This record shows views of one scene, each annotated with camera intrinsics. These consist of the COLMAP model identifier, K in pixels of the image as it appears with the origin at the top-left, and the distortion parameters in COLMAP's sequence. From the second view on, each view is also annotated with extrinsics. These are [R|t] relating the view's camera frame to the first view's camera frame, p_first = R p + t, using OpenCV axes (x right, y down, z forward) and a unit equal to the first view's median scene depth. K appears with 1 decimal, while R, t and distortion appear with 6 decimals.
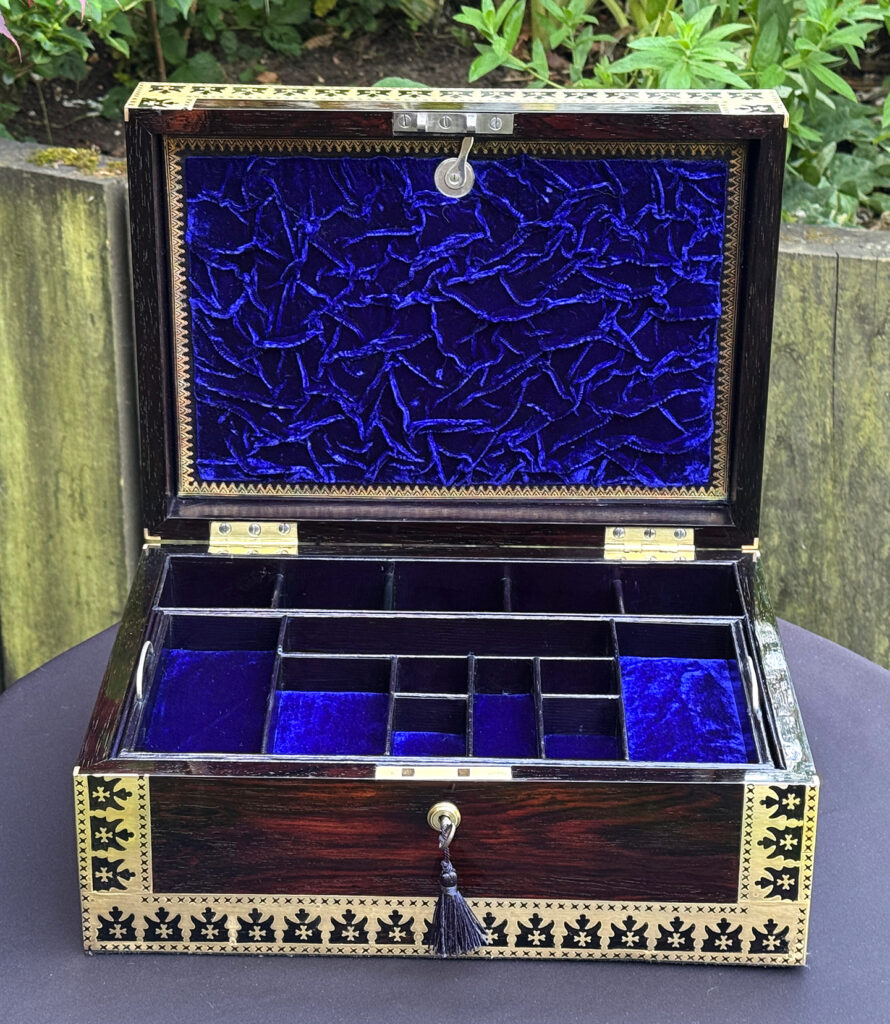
lens RADIAL K [[2266.1, 0, 431.1], [0, 2266.1, 495.5], [0, 0, 1]] dist [0.156383, -0.264291]
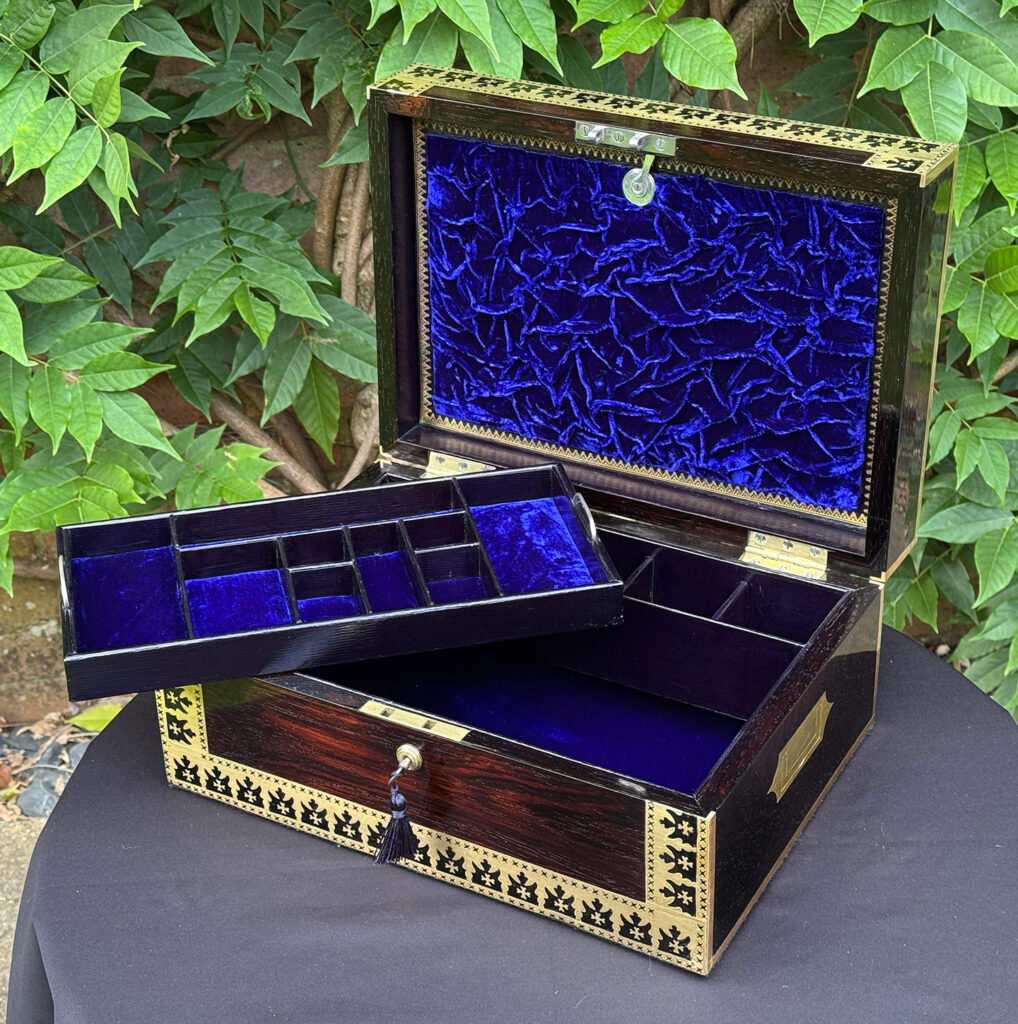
lens RADIAL K [[2076.7, 0, 477.6], [0, 2076.7, 521.5], [0, 0, 1]] dist [0.103496, -0.017597]
pose [[0.877966, 0.214265, -0.428096, 0.398826], [-0.168877, 0.975378, 0.141839, -0.111873], [0.447946, -0.052235, 0.892533, 0.075917]]
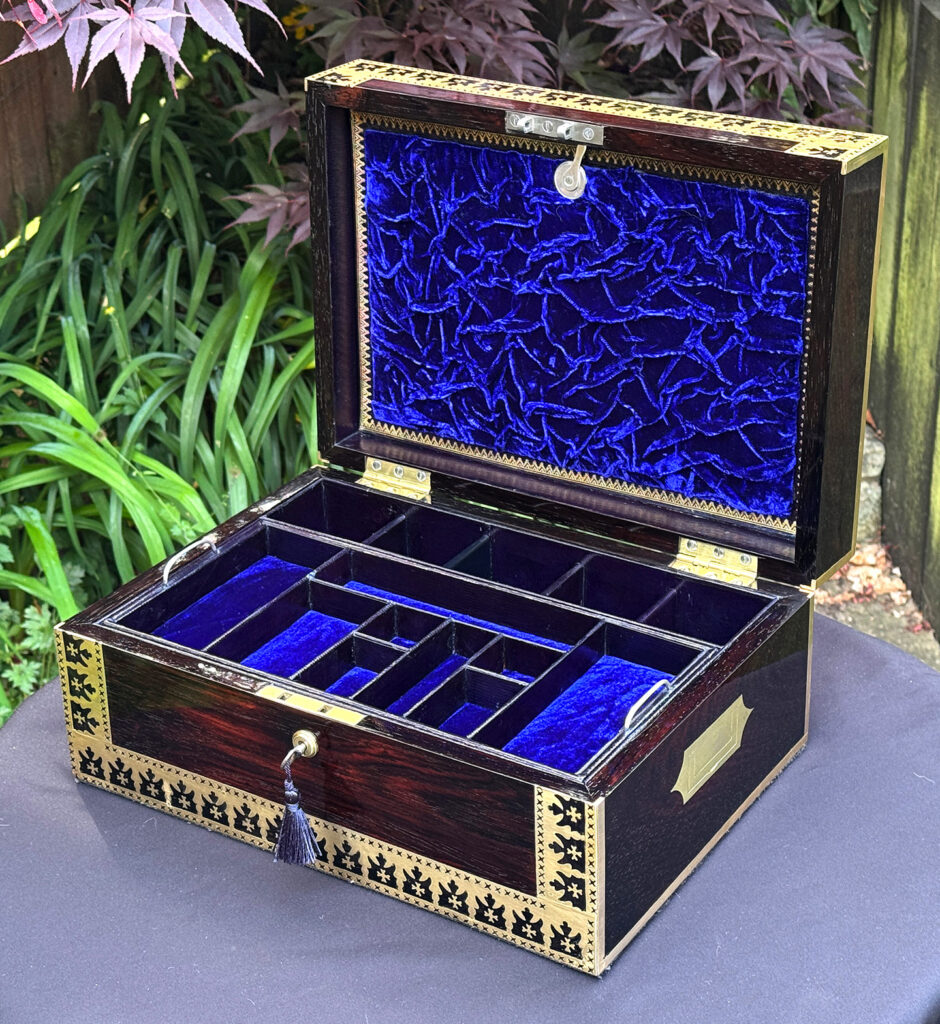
lens RADIAL K [[2158.9, 0, 470.0], [0, 2158.9, 512.0], [0, 0, 1]] dist [0.087870, 0.320005]
pose [[0.851926, 0.209211, -0.480055, 0.486117], [-0.192237, 0.977667, 0.084921, -0.065001], [0.487101, 0.019937, 0.873118, 0.098575]]
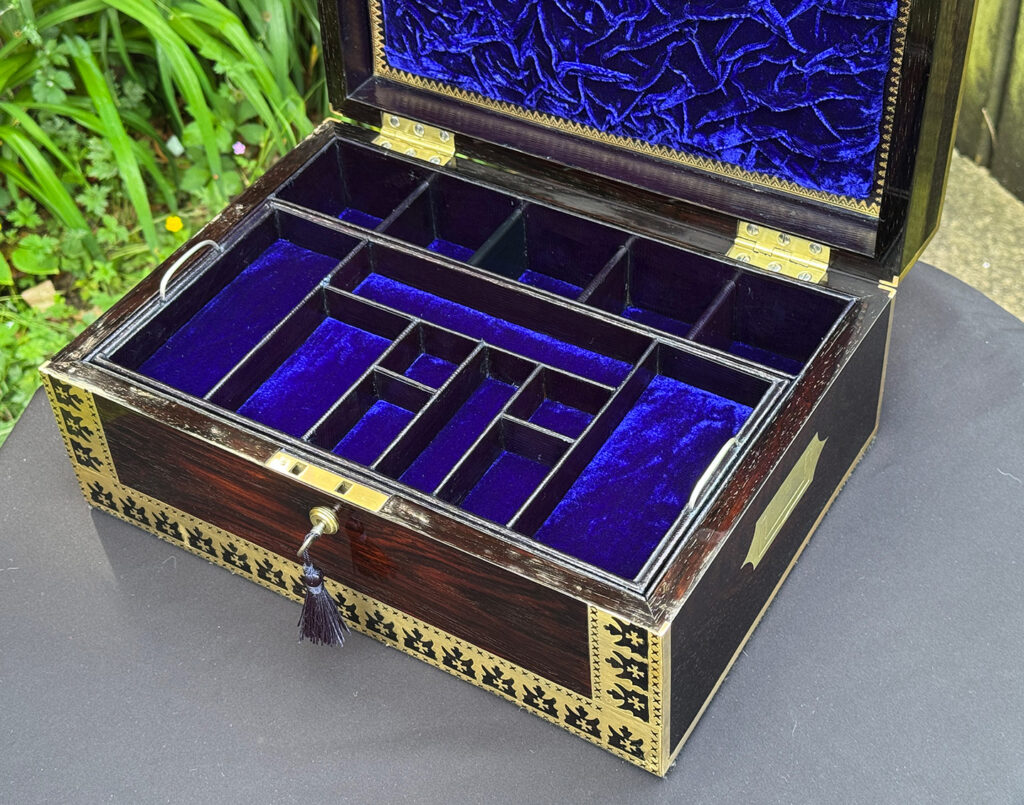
lens RADIAL K [[1652.8, 0, 474.2], [0, 1652.8, 400.6], [0, 0, 1]] dist [0.118444, 0.010522]
pose [[0.853484, 0.308175, -0.420229, 0.301626], [-0.147490, 0.916277, 0.372401, -0.159025], [0.499811, -0.255858, 0.827481, 0.393550]]
